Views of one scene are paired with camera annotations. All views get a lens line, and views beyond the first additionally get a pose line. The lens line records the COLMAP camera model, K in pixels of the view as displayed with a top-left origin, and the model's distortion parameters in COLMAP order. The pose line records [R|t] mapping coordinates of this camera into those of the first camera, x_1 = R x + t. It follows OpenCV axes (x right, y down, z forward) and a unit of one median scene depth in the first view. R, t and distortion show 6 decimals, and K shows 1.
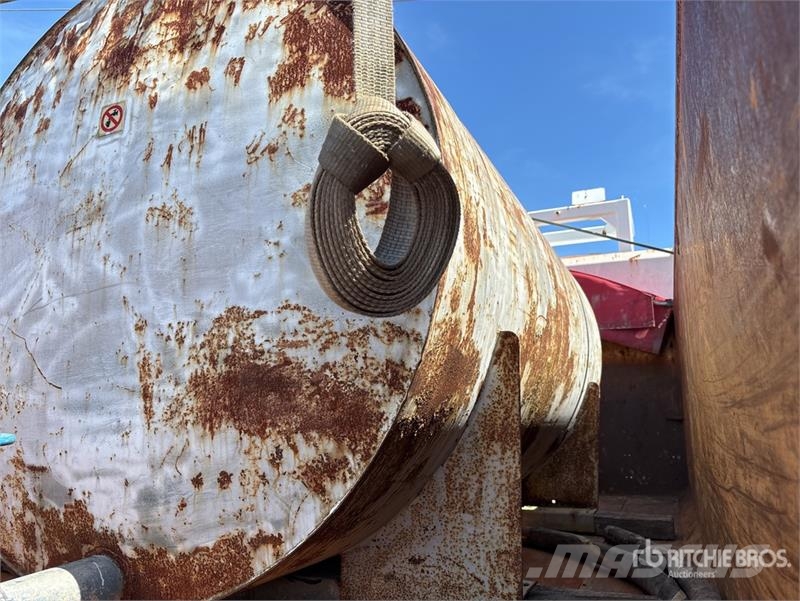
lens RADIAL K [[607.6, 0, 381.8], [0, 607.6, 318.7], [0, 0, 1]] dist [0.028119, -0.021549]
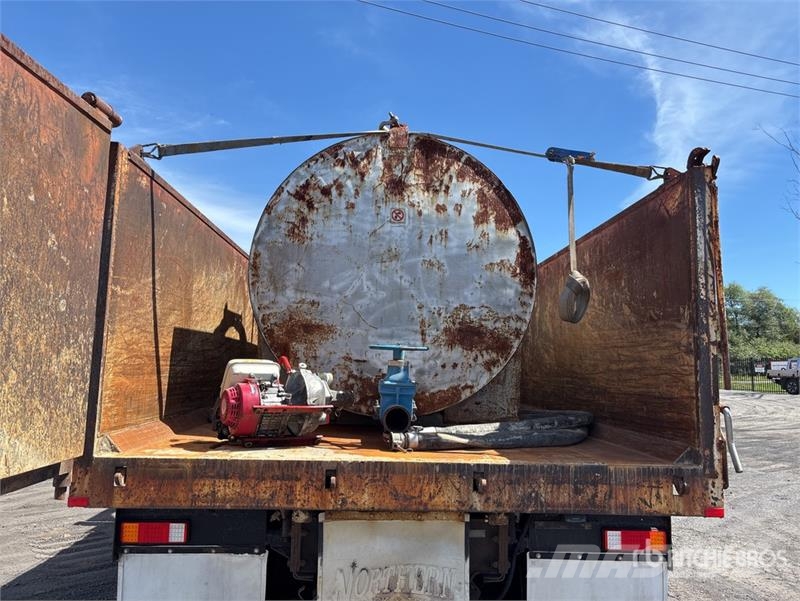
lens RADIAL K [[607.6, 0, 406.0], [0, 607.6, 298.7], [0, 0, 1]] dist [0.028119, -0.021549]
pose [[0.909544, 0.073469, 0.409062, -1.485834], [-0.107148, 0.992431, 0.059999, -0.168726], [-0.401558, -0.098401, 0.910532, -1.294454]]
